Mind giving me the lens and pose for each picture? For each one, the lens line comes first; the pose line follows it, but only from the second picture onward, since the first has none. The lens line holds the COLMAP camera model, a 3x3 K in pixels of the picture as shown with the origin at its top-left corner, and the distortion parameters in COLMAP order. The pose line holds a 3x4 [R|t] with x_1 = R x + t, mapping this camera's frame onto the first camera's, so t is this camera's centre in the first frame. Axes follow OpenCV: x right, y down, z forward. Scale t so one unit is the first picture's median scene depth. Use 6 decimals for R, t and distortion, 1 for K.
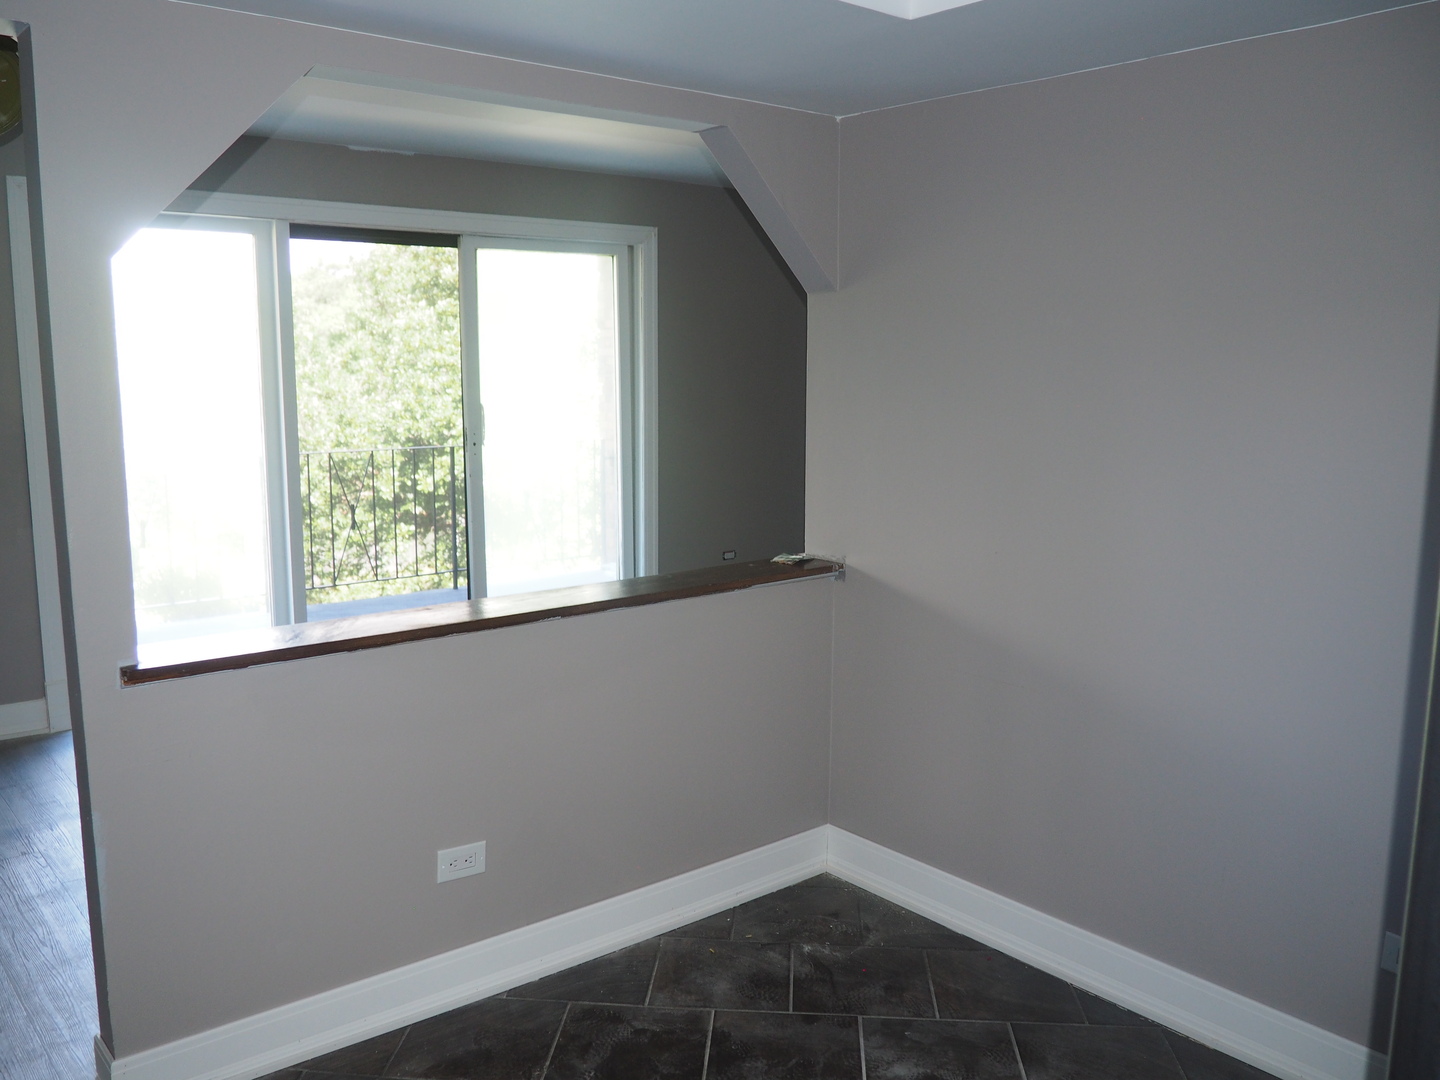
lens RADIAL K [[1197.1, 0, 712.9], [0, 1197.1, 538.7], [0, 0, 1]] dist [-0.057477, 0.015503]
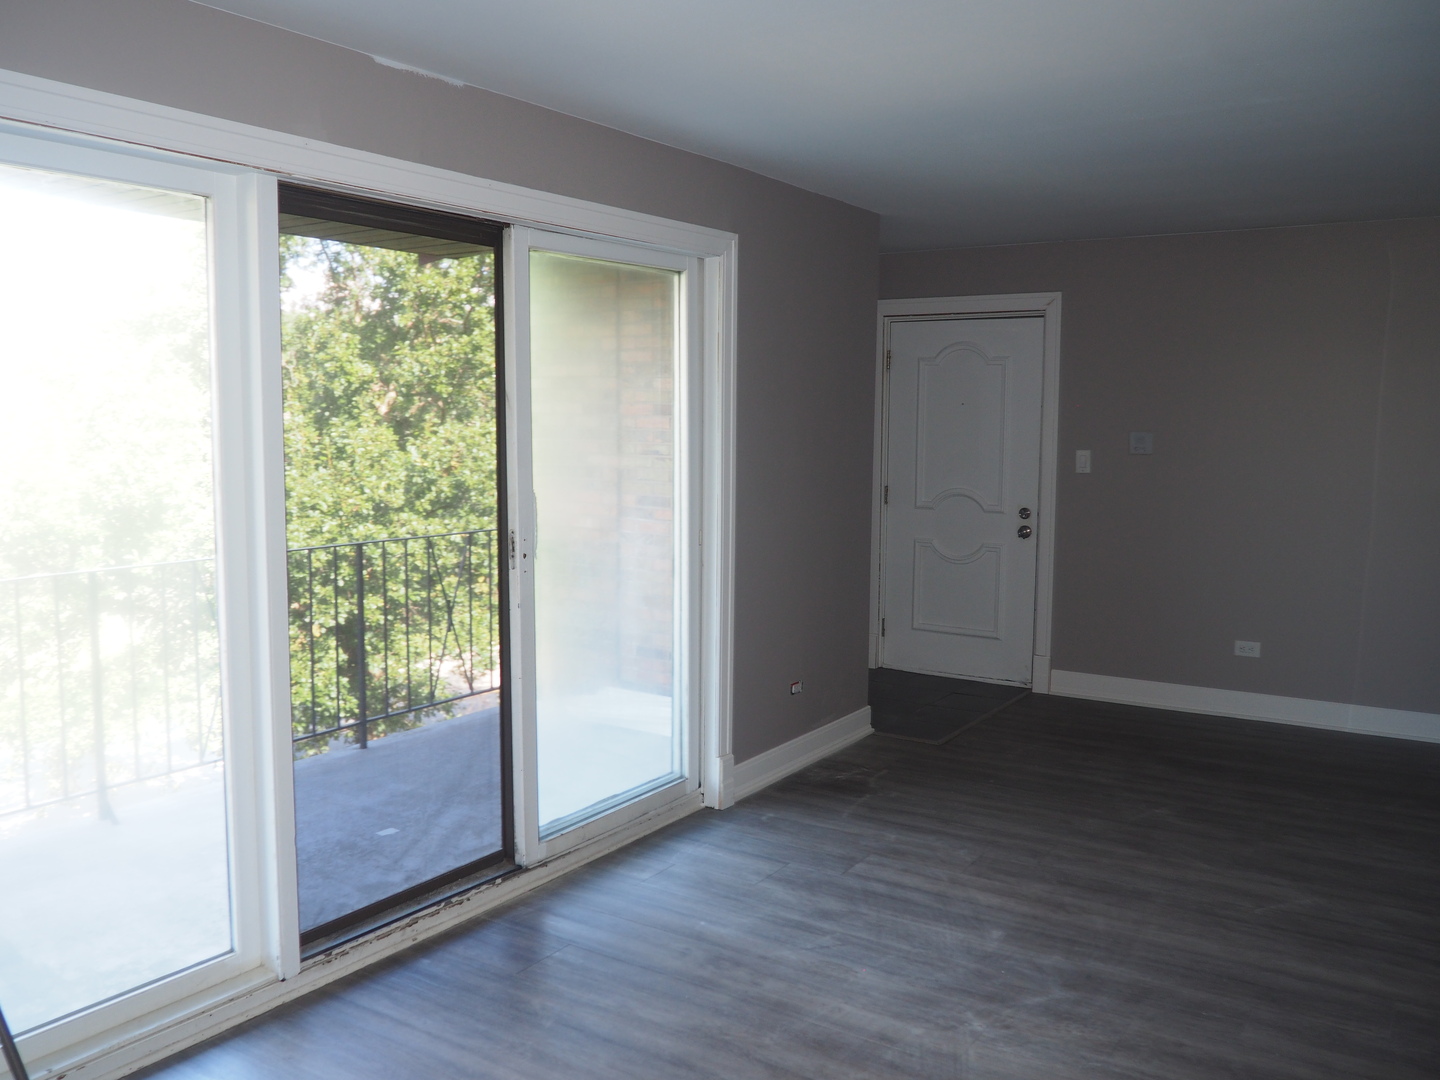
lens RADIAL K [[1197.1, 0, 712.9], [0, 1197.1, 538.7], [0, 0, 1]] dist [-0.057477, 0.015503]
pose [[0.957612, -0.025160, 0.286959, -0.101808], [0.036318, 0.998774, -0.033626, -0.022731], [-0.285761, 0.042623, 0.957352, 0.130852]]
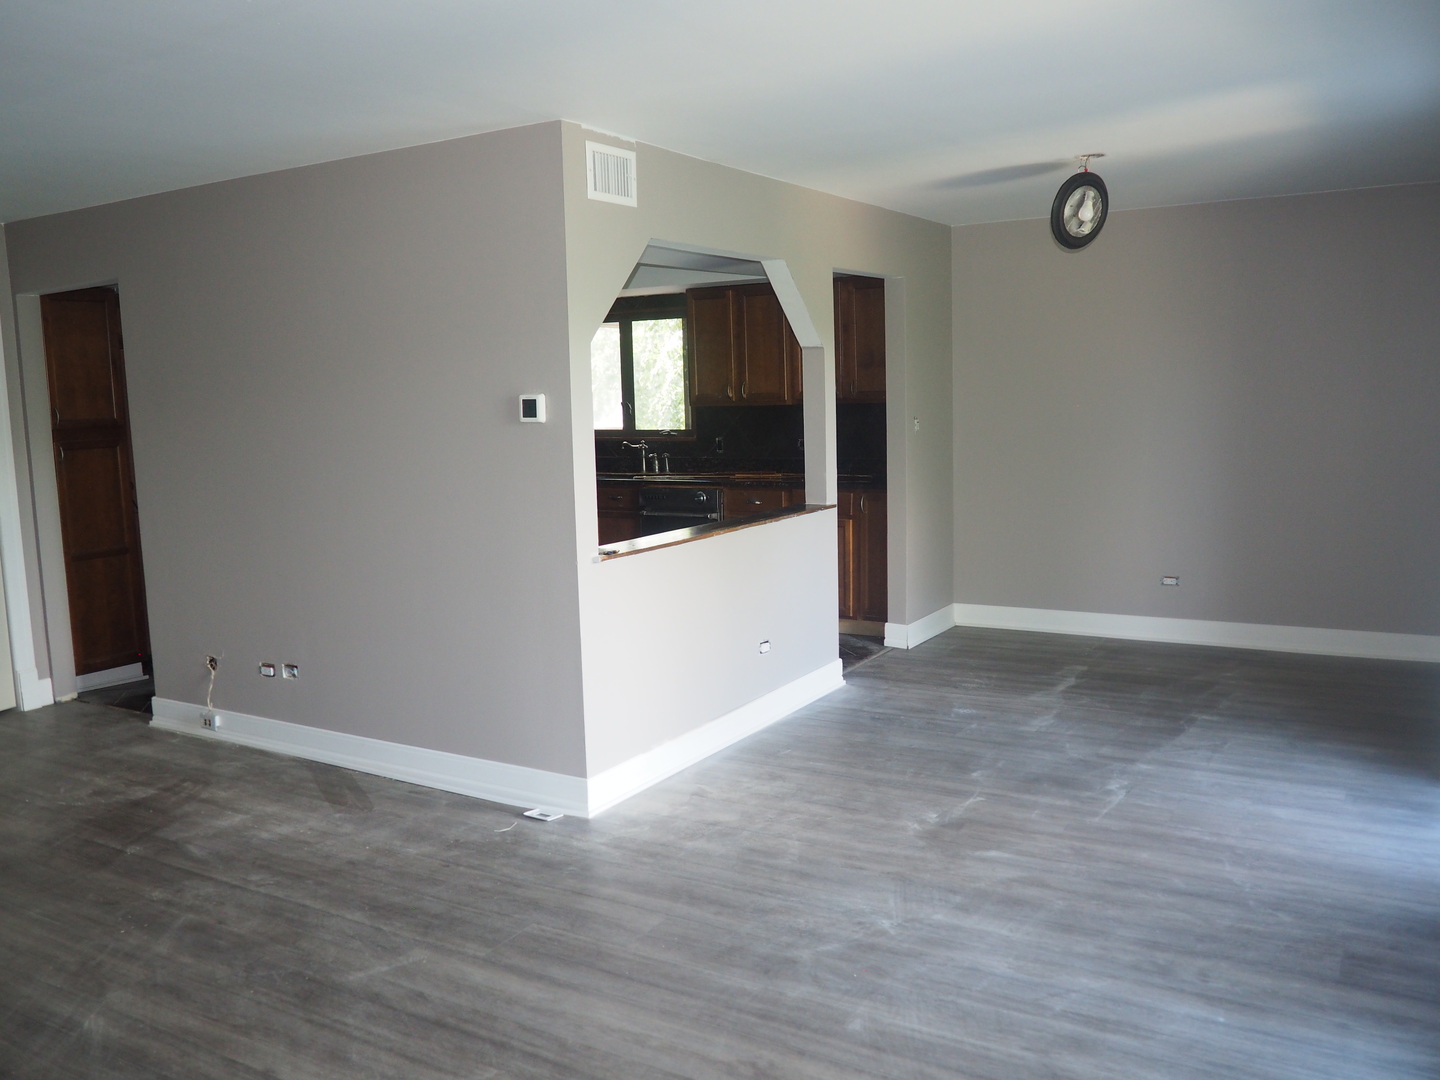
lens RADIAL K [[1197.1, 0, 712.9], [0, 1197.1, 538.7], [0, 0, 1]] dist [-0.057477, 0.015503]
pose [[-0.943512, 0.067205, -0.324450, 0.075105], [-0.020815, 0.965257, 0.260471, -0.069543], [0.330683, 0.252511, -0.909333, 0.451719]]
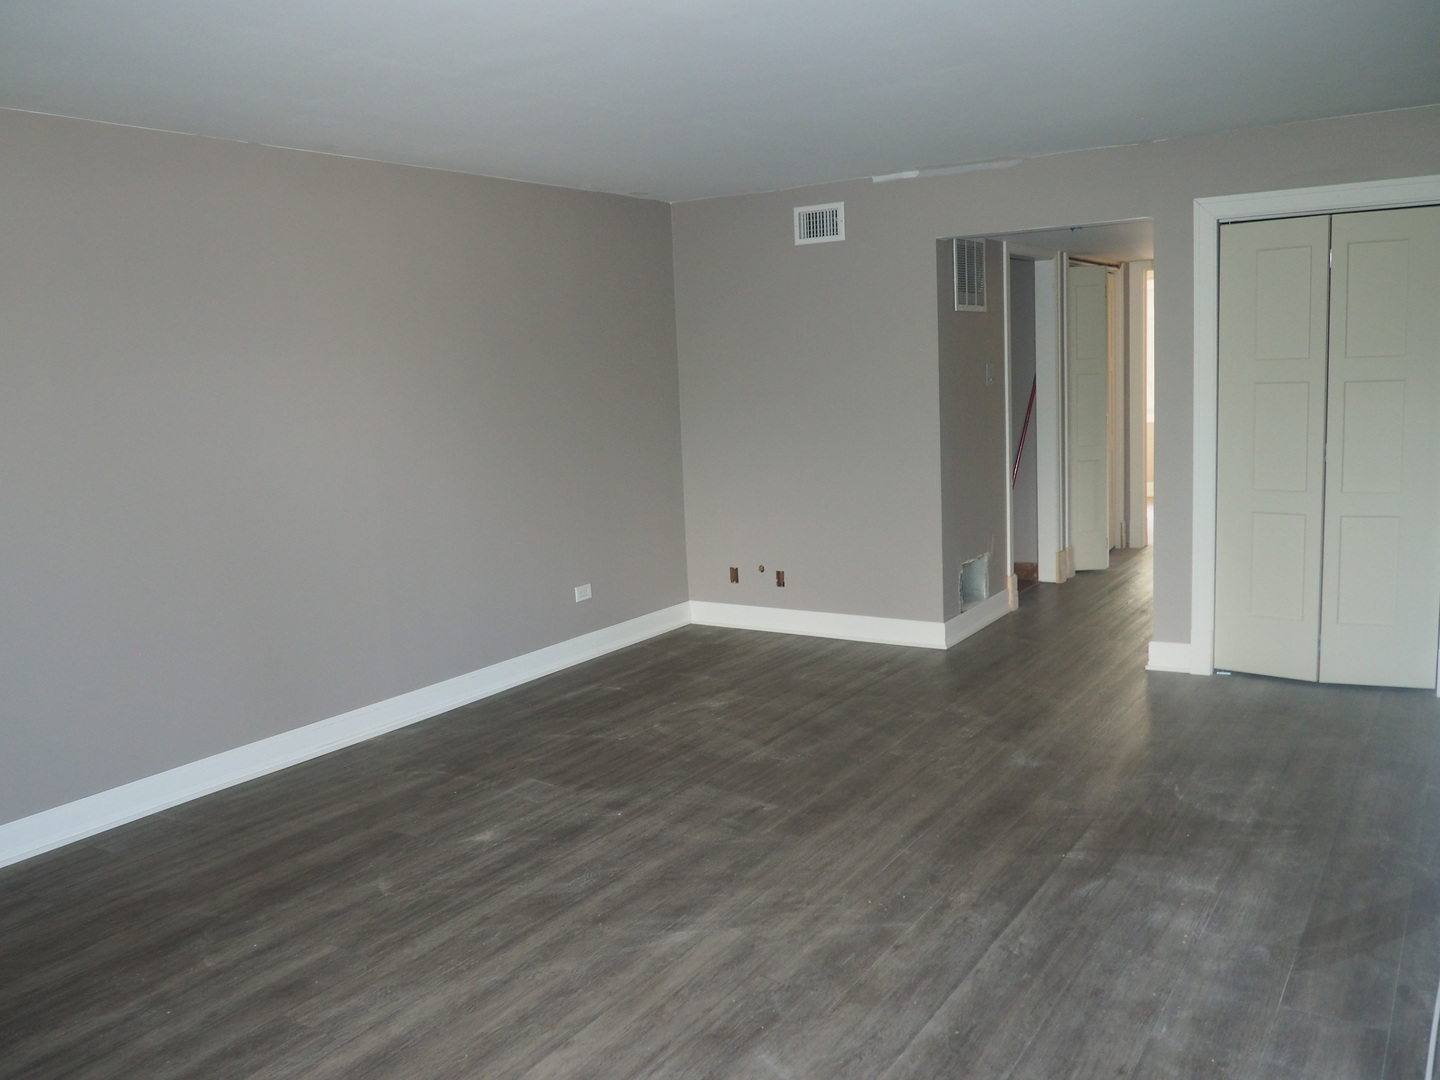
lens RADIAL K [[1197.1, 0, 712.9], [0, 1197.1, 538.7], [0, 0, 1]] dist [-0.057477, 0.015503]
pose [[-0.292226, -0.118547, 0.948973, -0.065060], [0.182504, 0.967139, 0.177017, -0.046906], [-0.938774, 0.224920, -0.260988, 0.310934]]
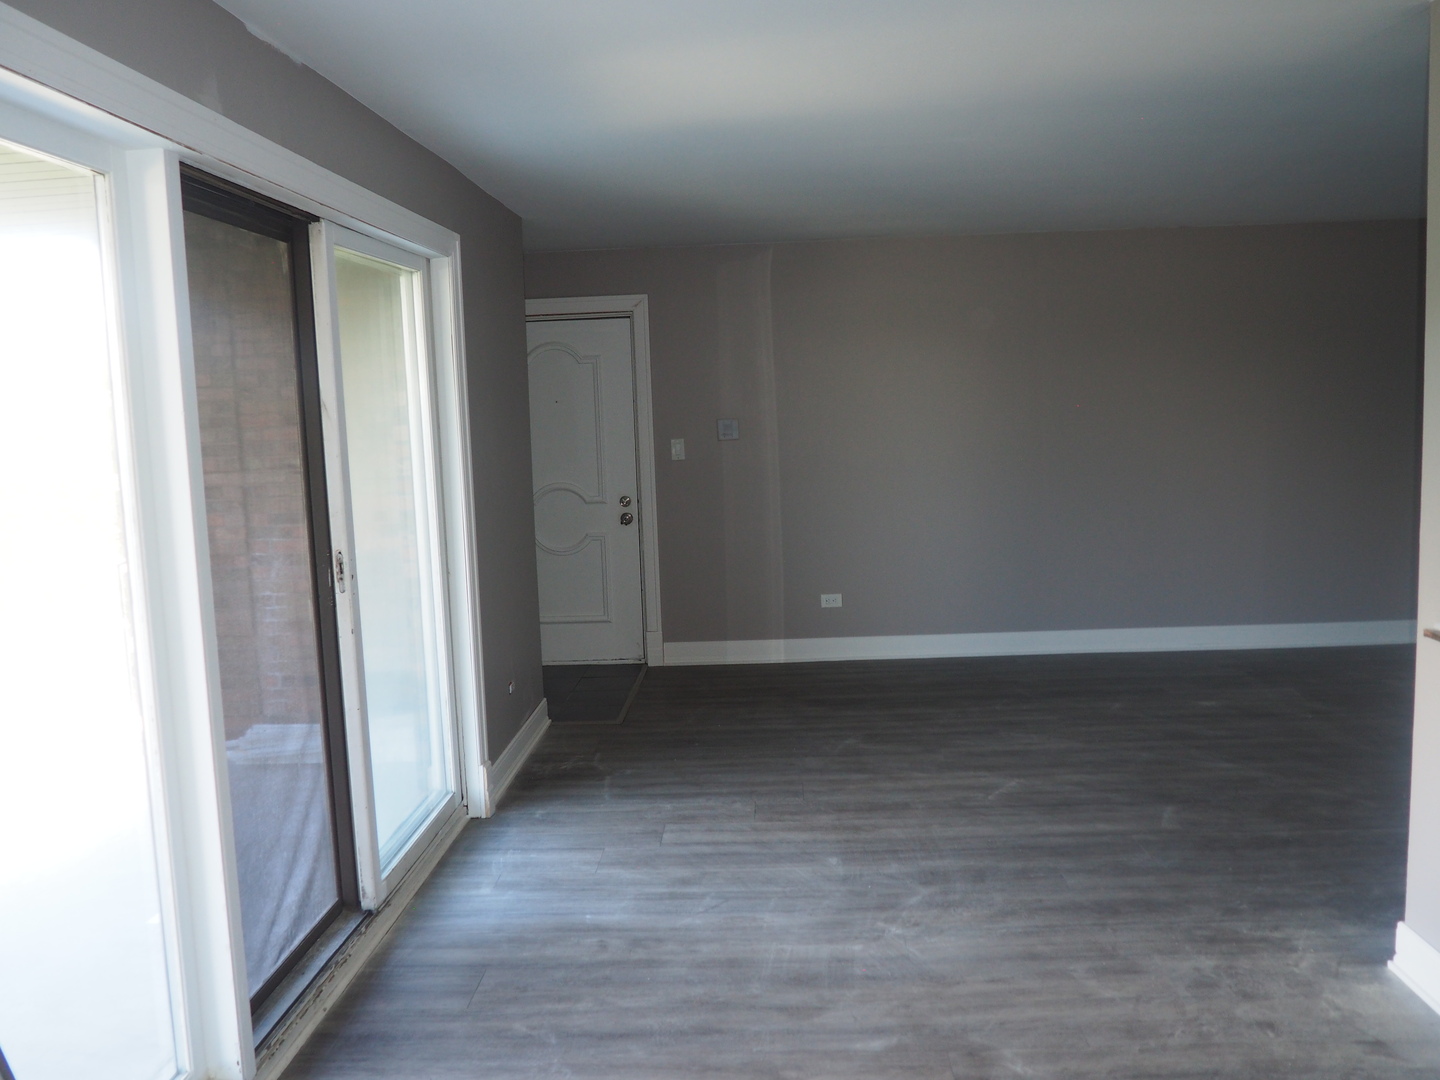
lens RADIAL K [[1197.1, 0, 712.9], [0, 1197.1, 538.7], [0, 0, 1]] dist [-0.057477, 0.015503]
pose [[0.673933, -0.105935, 0.731158, -0.179862], [0.141765, 0.989818, 0.012741, -0.028550], [-0.725063, 0.095066, 0.682089, 0.168741]]
